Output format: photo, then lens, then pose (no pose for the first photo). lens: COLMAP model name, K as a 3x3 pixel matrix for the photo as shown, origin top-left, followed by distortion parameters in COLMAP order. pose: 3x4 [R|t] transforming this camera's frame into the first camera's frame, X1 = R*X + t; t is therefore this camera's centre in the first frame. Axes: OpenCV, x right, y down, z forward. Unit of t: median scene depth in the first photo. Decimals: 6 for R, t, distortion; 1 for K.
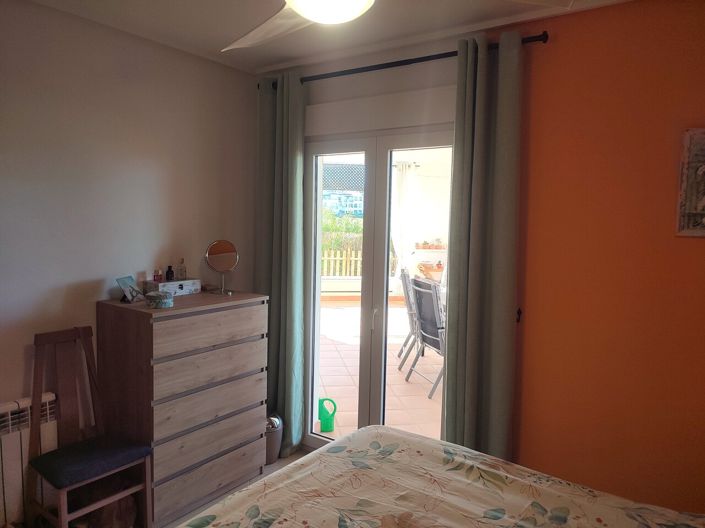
lens RADIAL K [[516.4, 0, 352.5], [0, 516.4, 264.0], [0, 0, 1]] dist [0.013050, -0.000607]
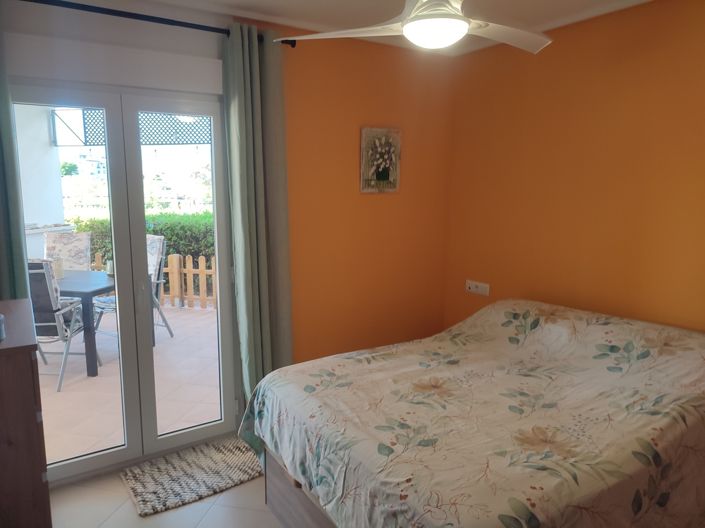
lens RADIAL K [[516.4, 0, 352.5], [0, 516.4, 264.0], [0, 0, 1]] dist [0.013050, -0.000607]
pose [[0.362359, -0.168598, 0.916663, -1.078804], [0.092844, 0.985141, 0.144491, -0.083038], [-0.927403, 0.032749, 0.372628, 0.495364]]
